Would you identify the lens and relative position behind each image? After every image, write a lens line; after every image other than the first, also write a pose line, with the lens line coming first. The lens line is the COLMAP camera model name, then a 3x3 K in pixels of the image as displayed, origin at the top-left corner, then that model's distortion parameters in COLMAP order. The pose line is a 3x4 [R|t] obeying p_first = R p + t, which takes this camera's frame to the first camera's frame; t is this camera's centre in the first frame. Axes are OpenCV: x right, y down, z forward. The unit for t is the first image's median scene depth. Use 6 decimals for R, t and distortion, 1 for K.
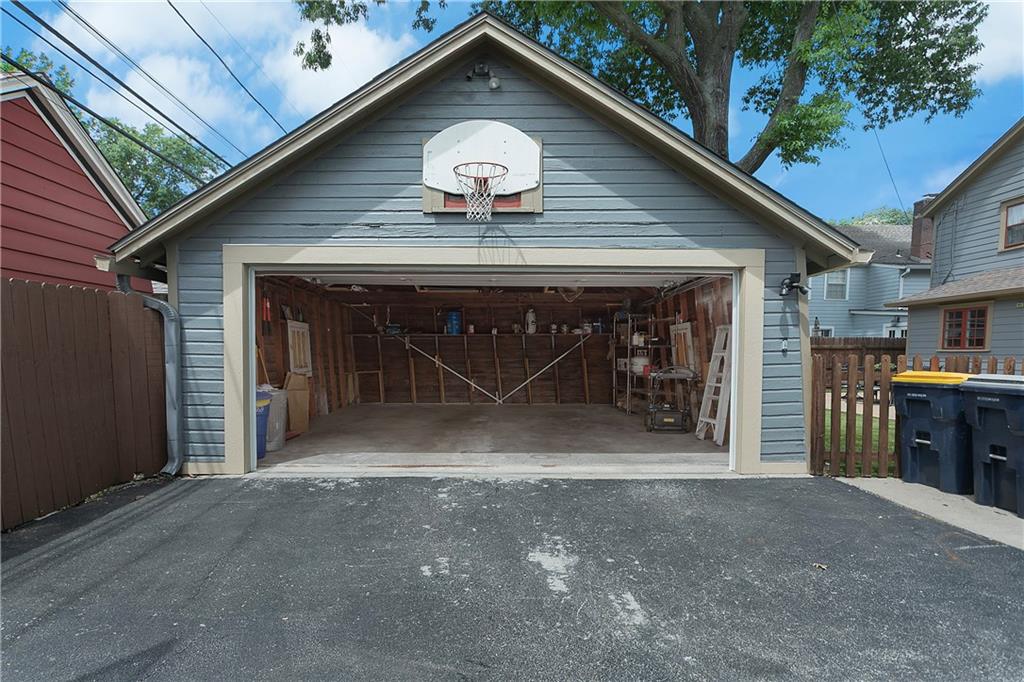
lens RADIAL K [[510.9, 0, 510.1], [0, 510.9, 391.9], [0, 0, 1]] dist [0.006441, 0.000950]
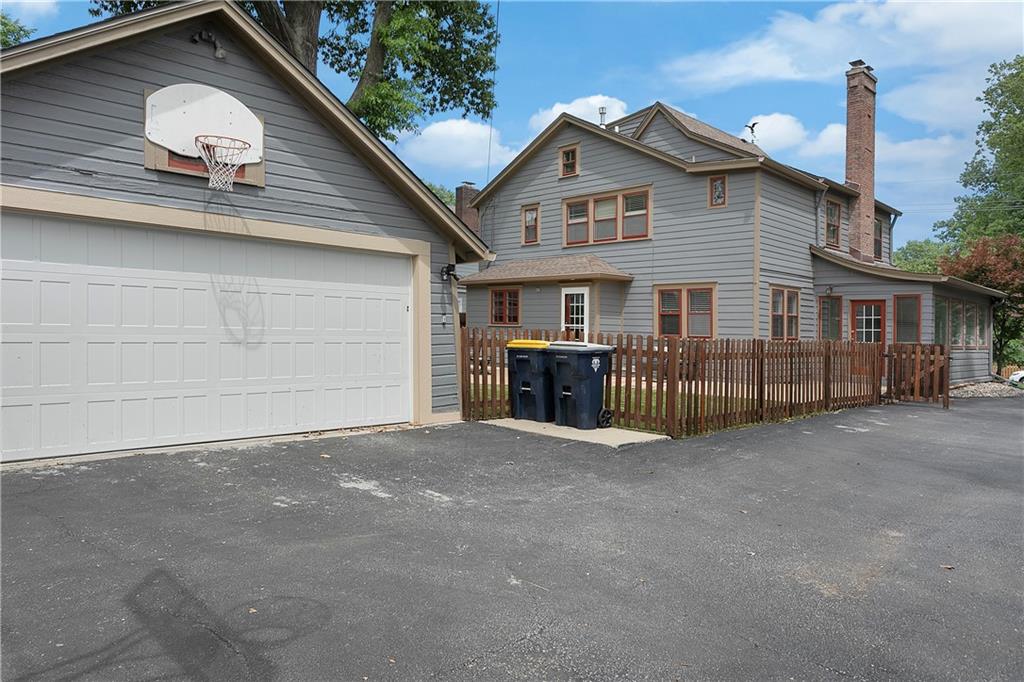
lens RADIAL K [[687.7, 0, 512.0], [0, 687.7, 341.0], [0, 0, 1]] dist [-0.030383, 0.132642]
pose [[0.707034, -0.000570, 0.707179, -0.549389], [0.035186, 0.998789, -0.034374, 0.026705], [-0.706303, 0.049187, 0.706199, -0.315519]]
